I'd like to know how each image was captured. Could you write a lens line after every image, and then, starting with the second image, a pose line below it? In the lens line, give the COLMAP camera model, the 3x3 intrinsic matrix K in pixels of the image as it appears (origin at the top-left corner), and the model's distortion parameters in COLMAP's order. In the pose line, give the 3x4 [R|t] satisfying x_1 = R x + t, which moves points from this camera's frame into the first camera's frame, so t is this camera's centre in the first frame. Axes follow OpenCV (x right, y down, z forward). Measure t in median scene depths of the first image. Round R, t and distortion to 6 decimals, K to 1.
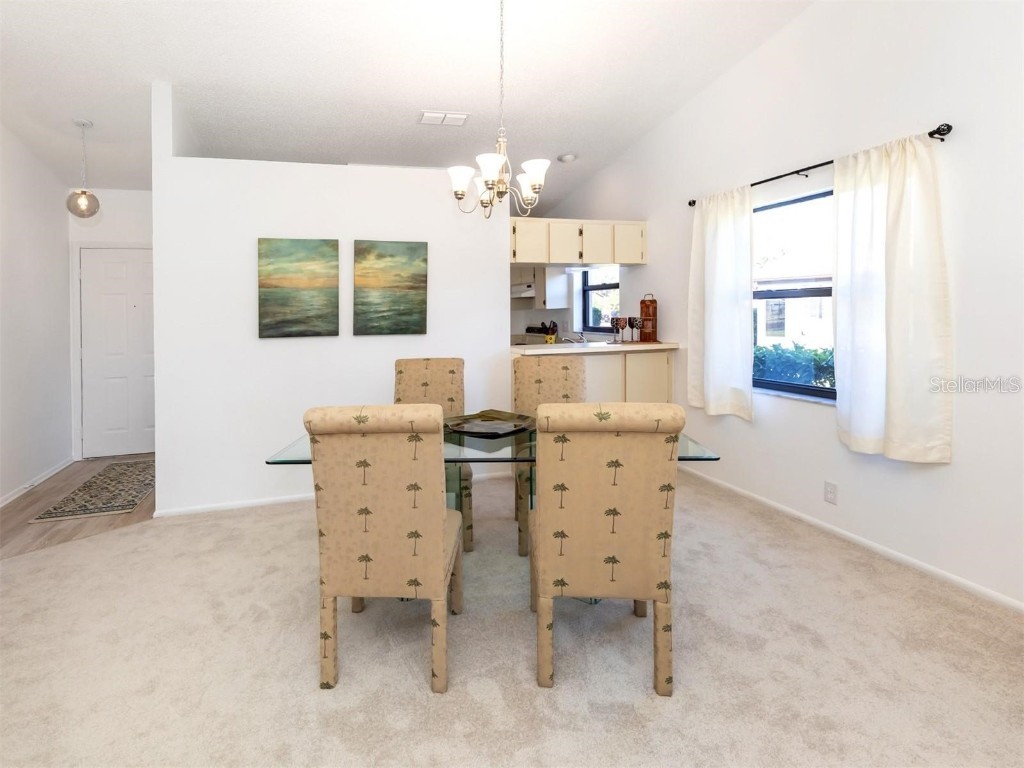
lens RADIAL K [[516.8, 0, 470.7], [0, 516.8, 333.9], [0, 0, 1]] dist [0.000119, 0.000687]
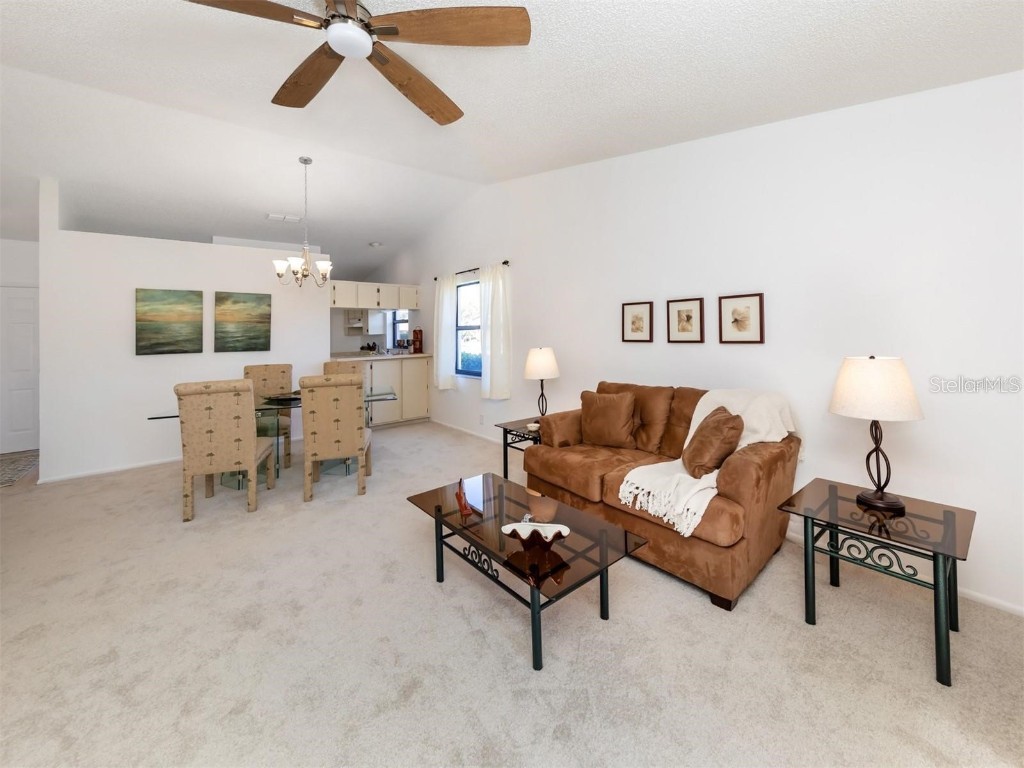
lens RADIAL K [[400.0, 0, 528.9], [0, 400.0, 338.2], [0, 0, 1]] dist [-0.001562, -0.000031]
pose [[0.915414, -0.005863, 0.402472, 0.158483], [0.020637, 0.999262, -0.032383, 0.019052], [-0.401985, 0.037950, 0.914859, -0.492063]]
